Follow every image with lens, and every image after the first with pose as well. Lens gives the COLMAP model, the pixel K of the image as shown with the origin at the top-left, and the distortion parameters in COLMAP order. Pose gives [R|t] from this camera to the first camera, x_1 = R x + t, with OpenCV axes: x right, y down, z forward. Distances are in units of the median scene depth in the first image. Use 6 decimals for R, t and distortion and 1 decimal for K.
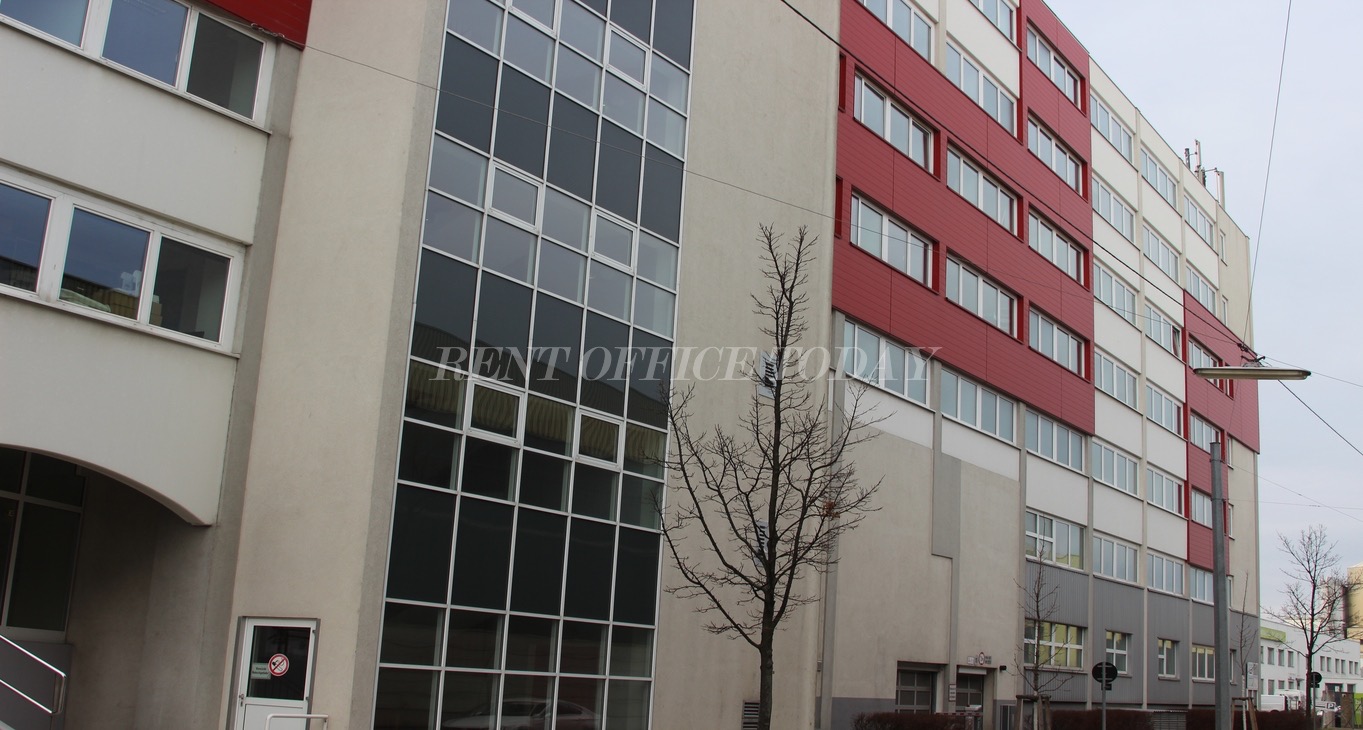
lens RADIAL K [[1522.9, 0, 681.5], [0, 1522.9, 365.0], [0, 0, 1]] dist [-0.090270, -0.025677]
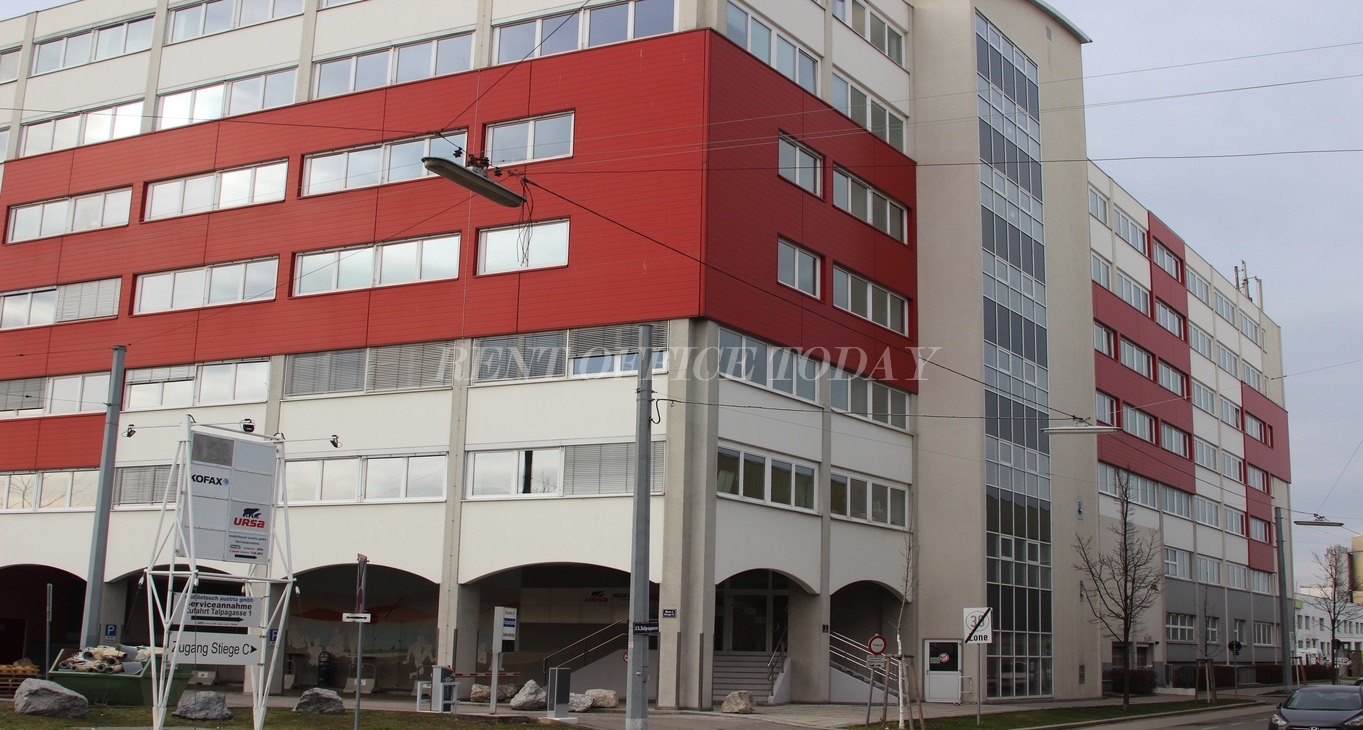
lens RADIAL K [[1558.3, 0, 681.5], [0, 1558.3, 365.0], [0, 0, 1]] dist [-0.085982, 0.040832]
pose [[0.999618, -0.025441, 0.010756, -0.273735], [0.025187, 0.999414, 0.023163, -0.136682], [-0.011339, -0.022883, 0.999674, -0.595676]]
